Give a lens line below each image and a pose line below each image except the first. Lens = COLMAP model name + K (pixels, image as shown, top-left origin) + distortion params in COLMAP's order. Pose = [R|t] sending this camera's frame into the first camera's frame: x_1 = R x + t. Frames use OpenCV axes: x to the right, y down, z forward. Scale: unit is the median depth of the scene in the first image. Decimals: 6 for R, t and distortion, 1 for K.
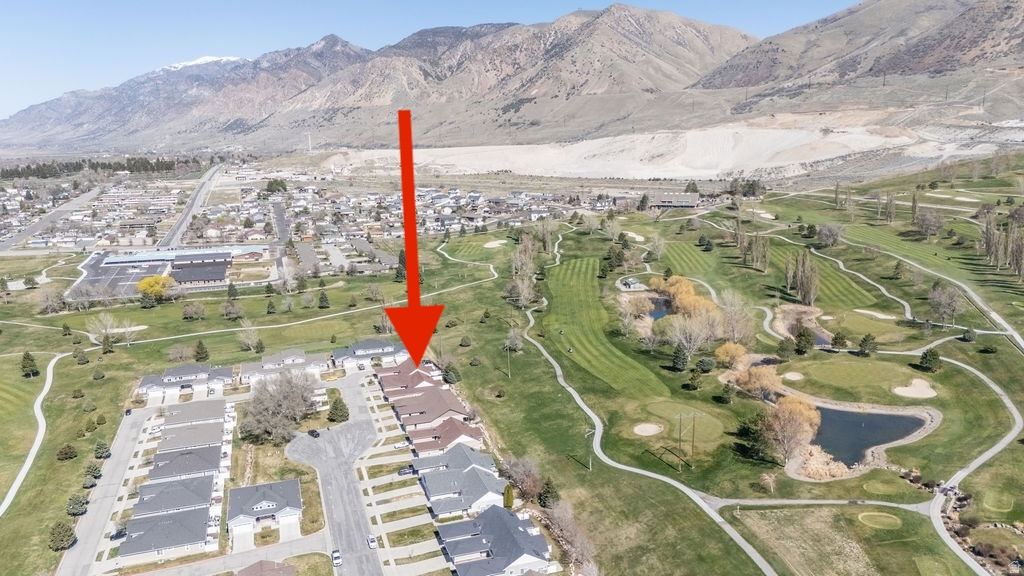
lens RADIAL K [[748.3, 0, 509.1], [0, 748.3, 292.1], [0, 0, 1]] dist [0.078722, -0.080451]
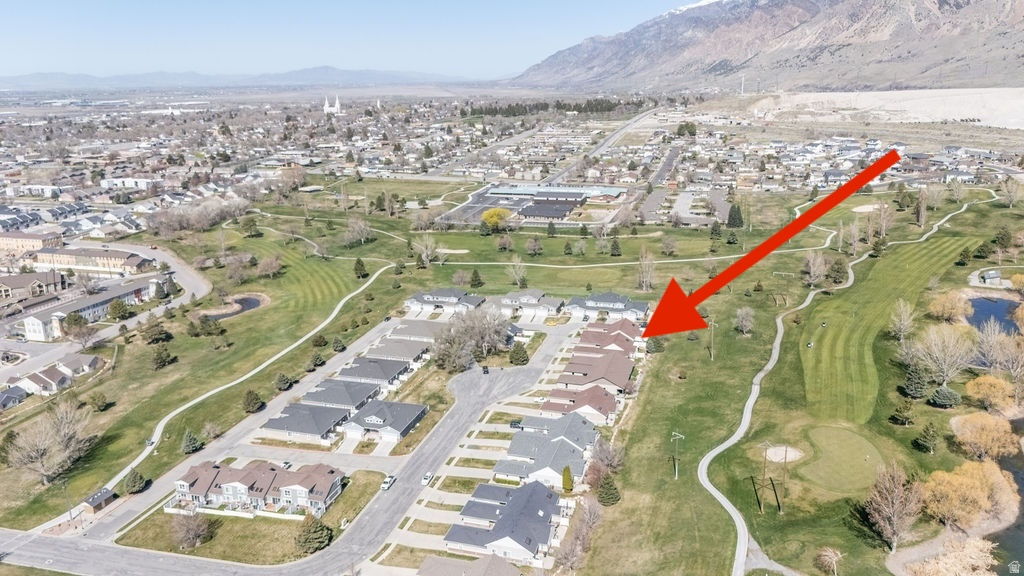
lens RADIAL K [[748.3, 0, 504.9], [0, 748.3, 283.7], [0, 0, 1]] dist [0.078722, -0.080451]
pose [[0.819947, 0.154773, -0.551120, 0.203869], [-0.119804, 0.987832, 0.099175, -0.025229], [0.559763, -0.015292, 0.828512, 0.090458]]
